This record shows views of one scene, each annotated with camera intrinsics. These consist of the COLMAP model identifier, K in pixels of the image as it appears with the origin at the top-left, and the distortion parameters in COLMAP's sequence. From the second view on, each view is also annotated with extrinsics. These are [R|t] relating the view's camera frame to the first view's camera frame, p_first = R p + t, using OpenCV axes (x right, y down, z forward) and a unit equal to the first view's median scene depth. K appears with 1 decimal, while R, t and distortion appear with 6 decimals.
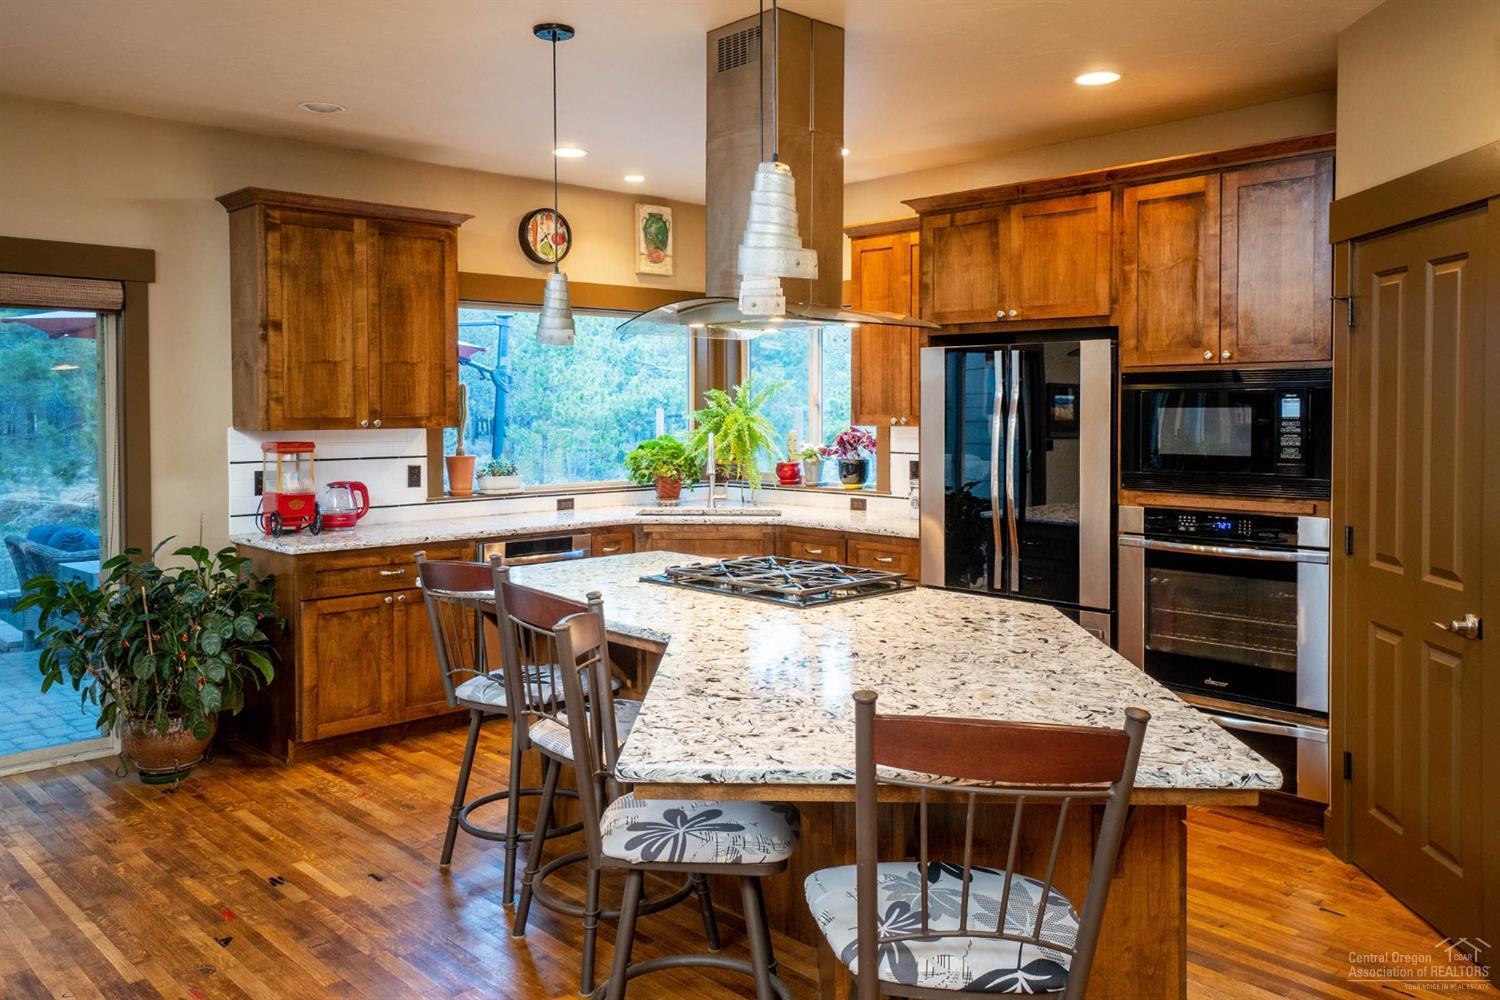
lens RADIAL K [[1166.8, 0, 747.0], [0, 1166.8, 435.0], [0, 0, 1]] dist [0.041006, 0.002093]
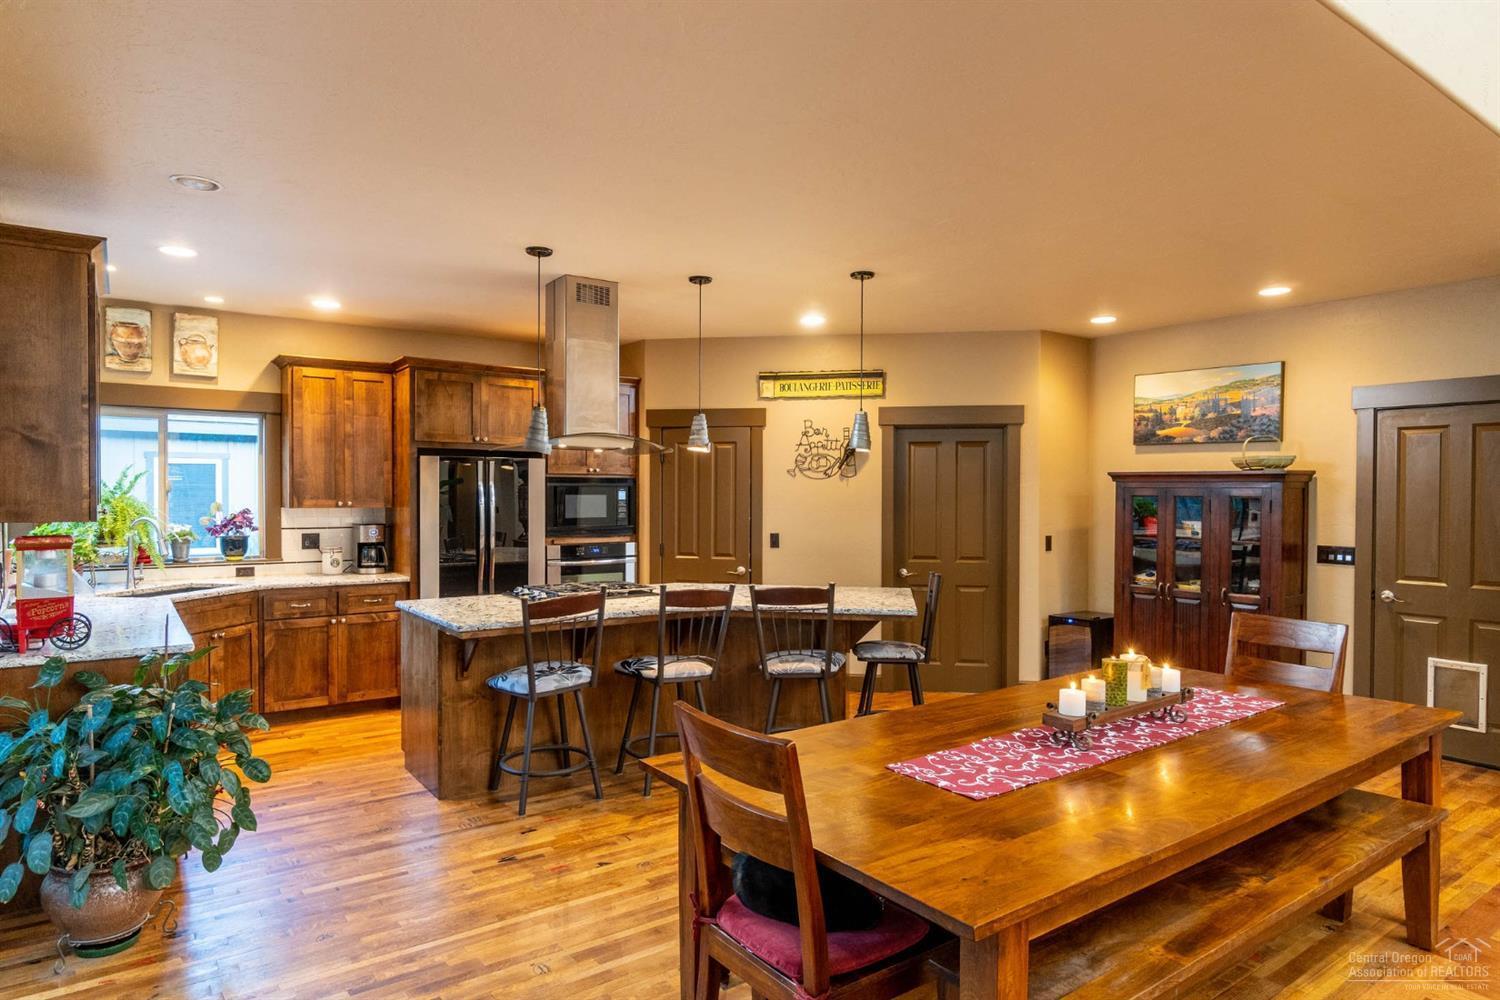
lens RADIAL K [[871.0, 0, 750.0], [0, 871.0, 500.0], [0, 0, 1]] dist [0.001749, -0.000617]
pose [[0.128273, -0.003124, 0.991734, -1.095134], [0.021101, 0.999777, 0.000420, -0.008755], [-0.991514, 0.020873, 0.128310, 0.506896]]
